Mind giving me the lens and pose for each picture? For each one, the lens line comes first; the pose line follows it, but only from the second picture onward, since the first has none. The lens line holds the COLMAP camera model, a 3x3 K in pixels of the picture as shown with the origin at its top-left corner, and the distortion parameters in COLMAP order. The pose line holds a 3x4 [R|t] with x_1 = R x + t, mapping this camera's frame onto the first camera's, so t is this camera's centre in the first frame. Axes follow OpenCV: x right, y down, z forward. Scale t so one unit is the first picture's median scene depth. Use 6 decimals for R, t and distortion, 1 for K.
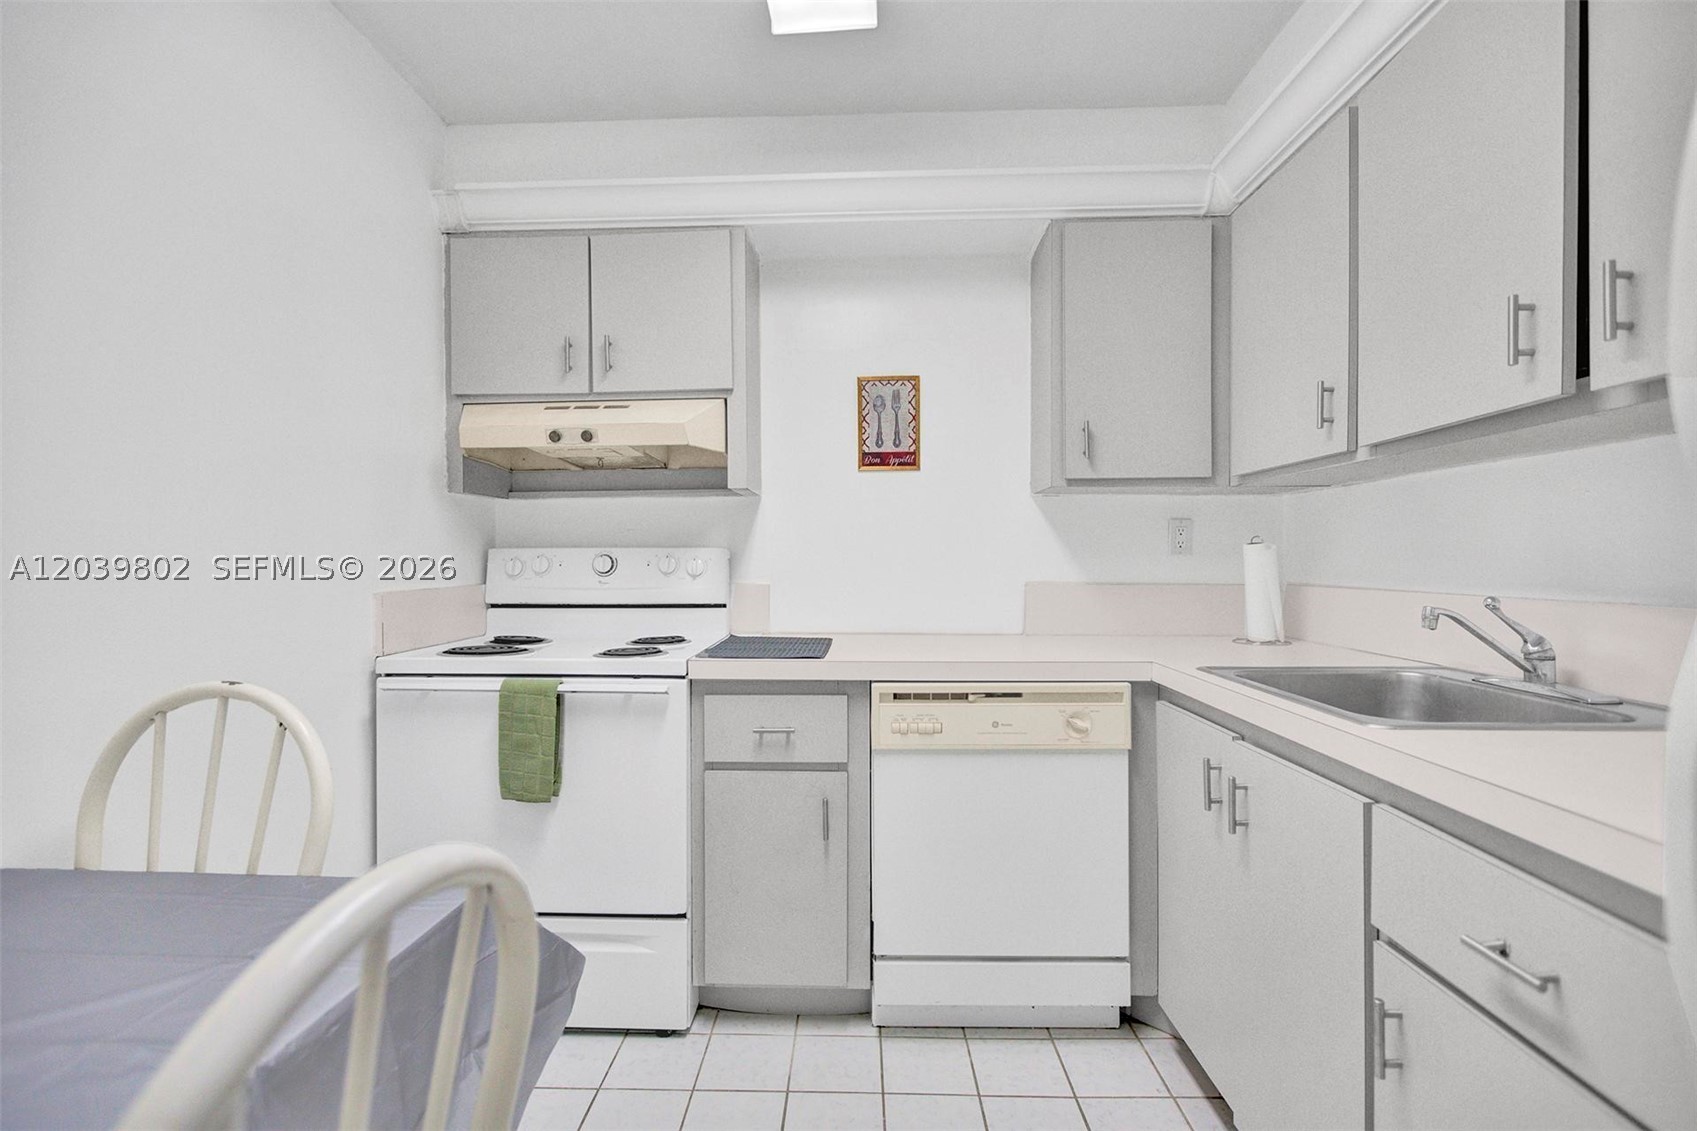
lens RADIAL K [[770.6, 0, 842.4], [0, 770.6, 554.4], [0, 0, 1]] dist [-0.005908, 0.005161]
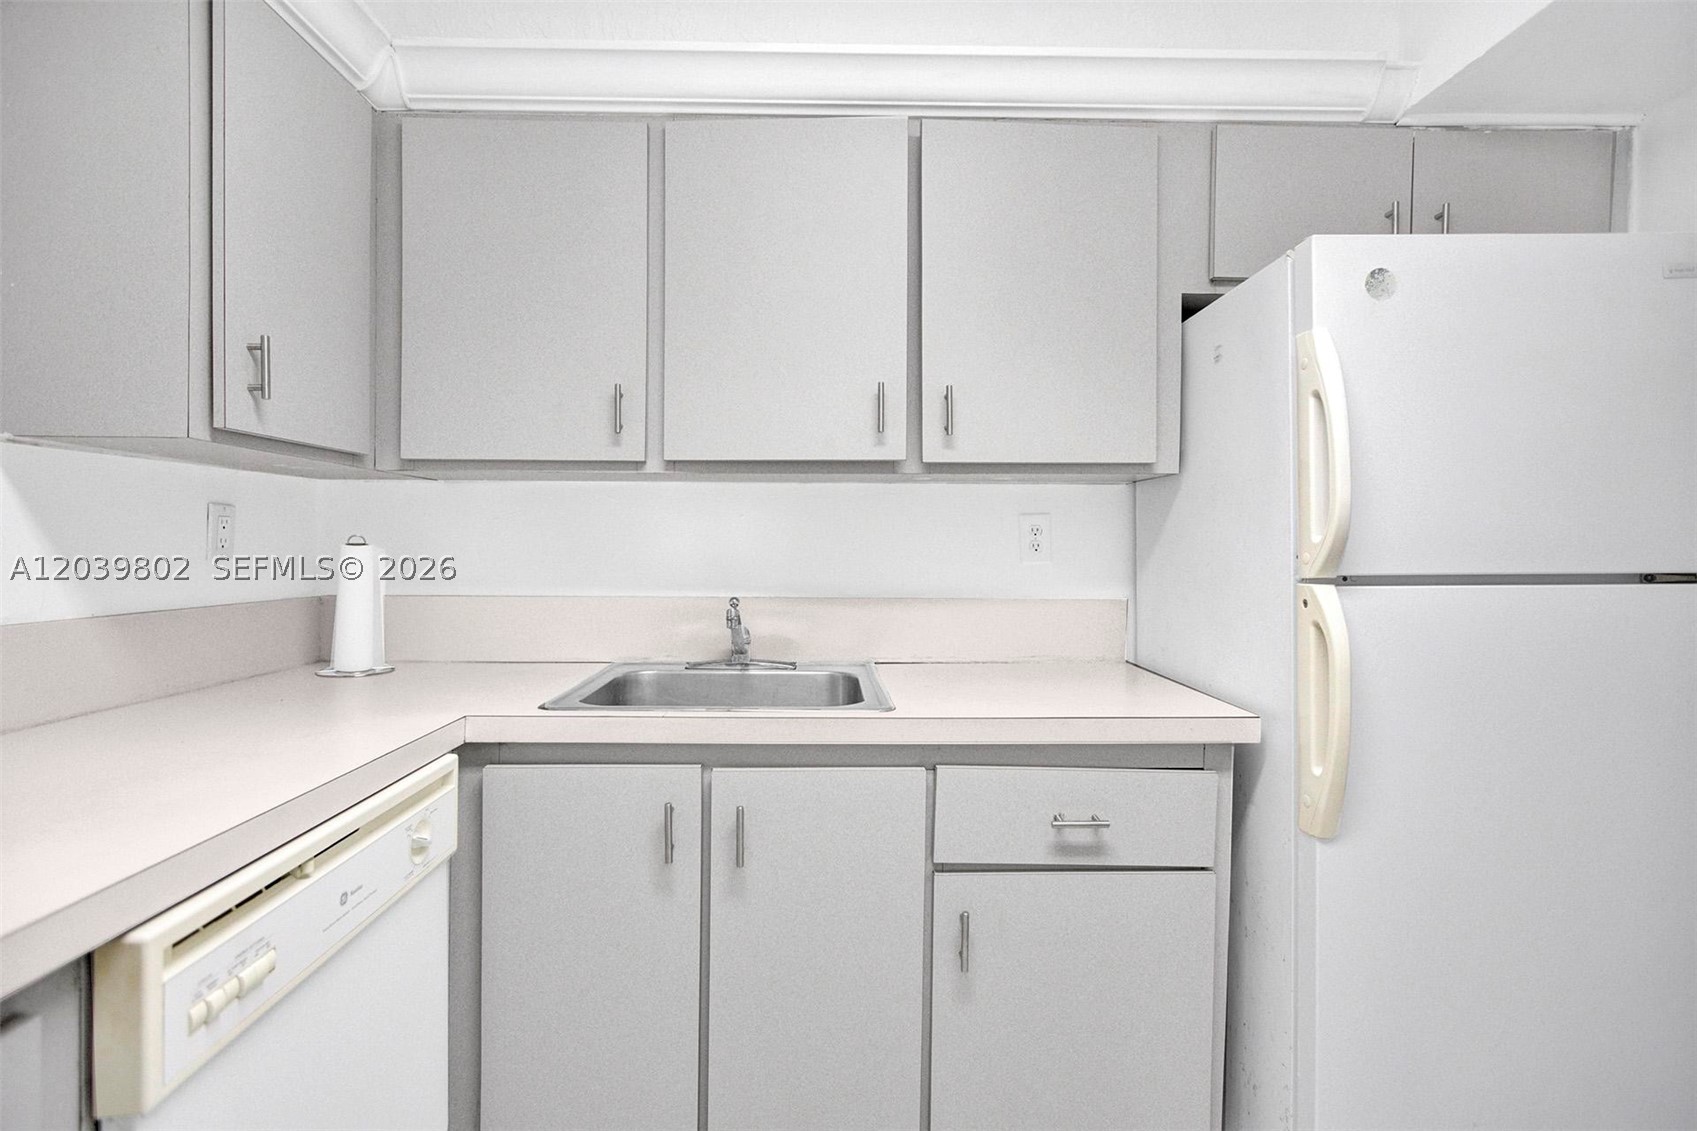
lens RADIAL K [[809.2, 0, 819.1], [0, 809.2, 543.8], [0, 0, 1]] dist [-0.001931, 0.000203]
pose [[-0.033852, 0.006334, 0.999407, -0.300385], [-0.012292, 0.999902, -0.006754, -0.015947], [-0.999351, -0.012514, -0.033771, 0.584285]]
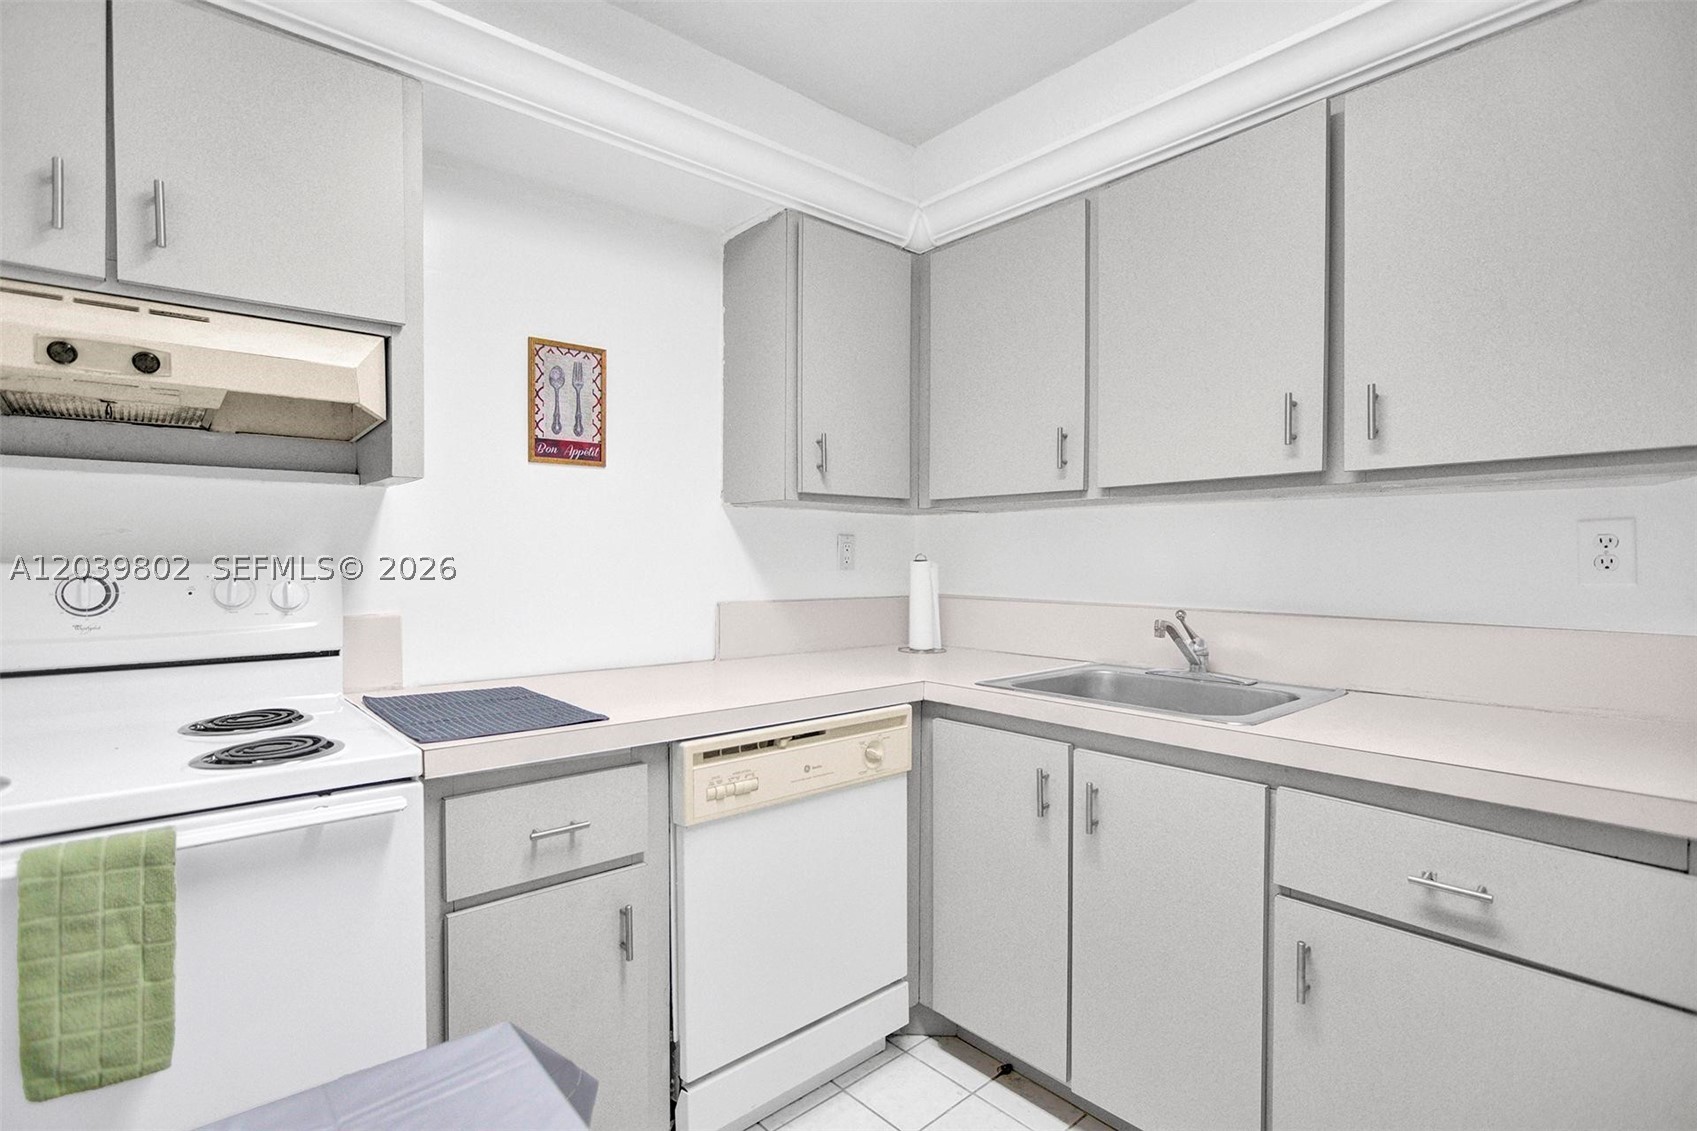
lens RADIAL K [[802.9, 0, 832.2], [0, 802.9, 568.6], [0, 0, 1]] dist [-0.001366, 0.001022]
pose [[0.739277, -0.005153, 0.673381, -0.338050], [-0.009077, 0.999804, 0.017616, -0.023011], [-0.673340, -0.019136, 0.739085, 0.248051]]
